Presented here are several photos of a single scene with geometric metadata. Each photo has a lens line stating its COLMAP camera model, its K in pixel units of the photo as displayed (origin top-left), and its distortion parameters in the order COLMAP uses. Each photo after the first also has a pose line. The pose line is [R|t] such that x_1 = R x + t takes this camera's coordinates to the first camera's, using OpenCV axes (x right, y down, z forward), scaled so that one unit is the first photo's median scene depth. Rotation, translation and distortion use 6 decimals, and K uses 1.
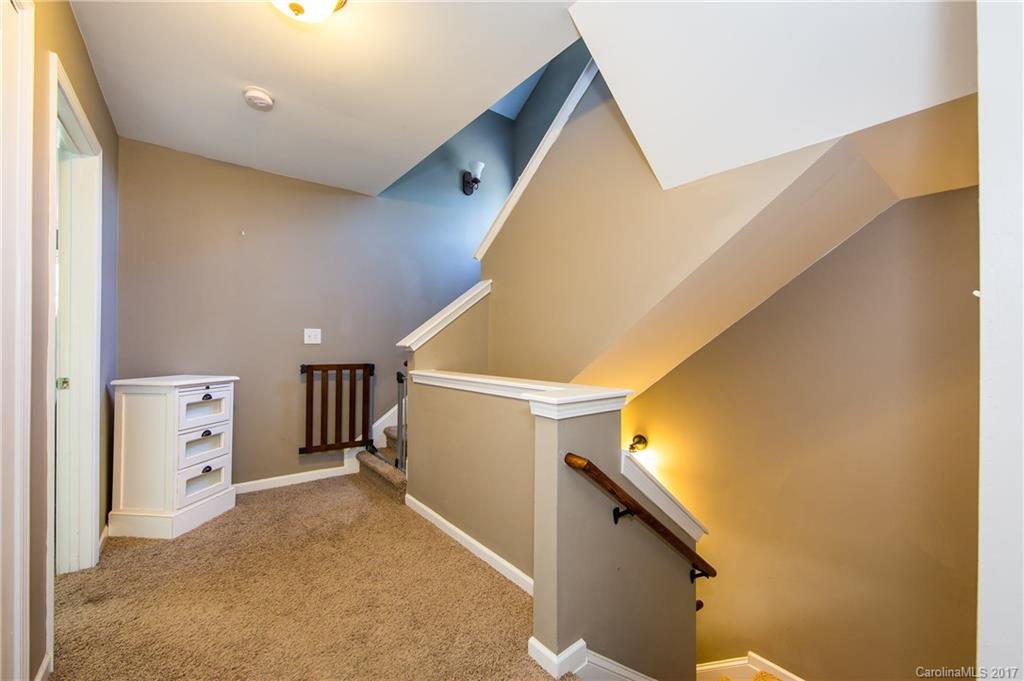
lens RADIAL K [[404.3, 0, 508.5], [0, 404.3, 340.5], [0, 0, 1]] dist [-0.006940, 0.000033]
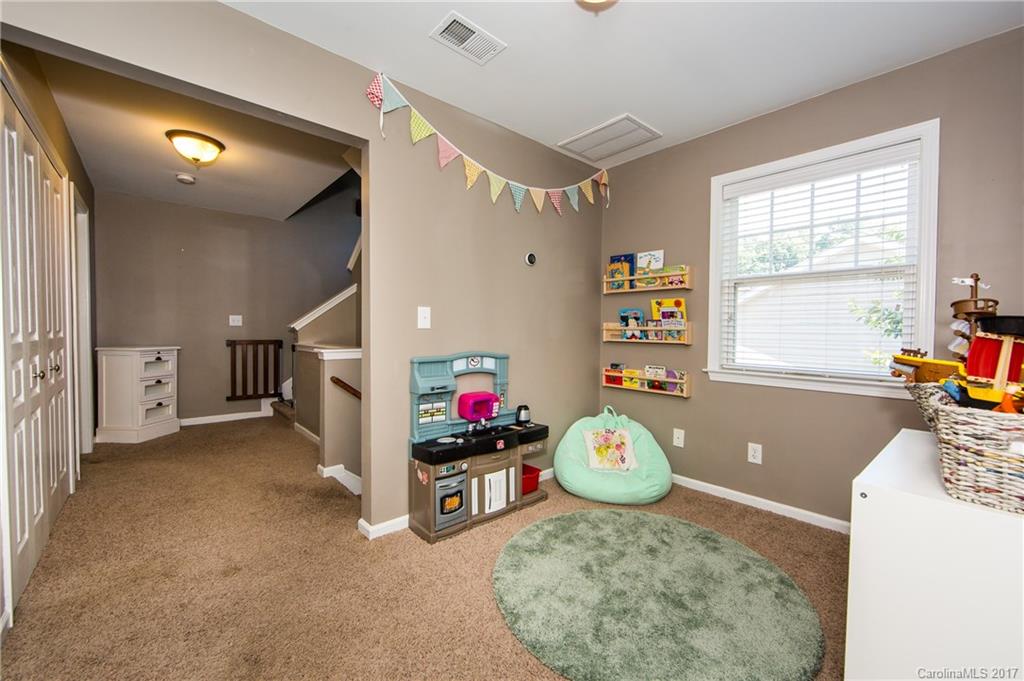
lens RADIAL K [[404.3, 0, 516.6], [0, 404.3, 341.6], [0, 0, 1]] dist [-0.006940, 0.000033]
pose [[0.996448, 0.013063, 0.083186, 0.418589], [-0.016746, 0.998903, 0.043739, -0.016173], [-0.082523, -0.044977, 0.995574, -0.551009]]
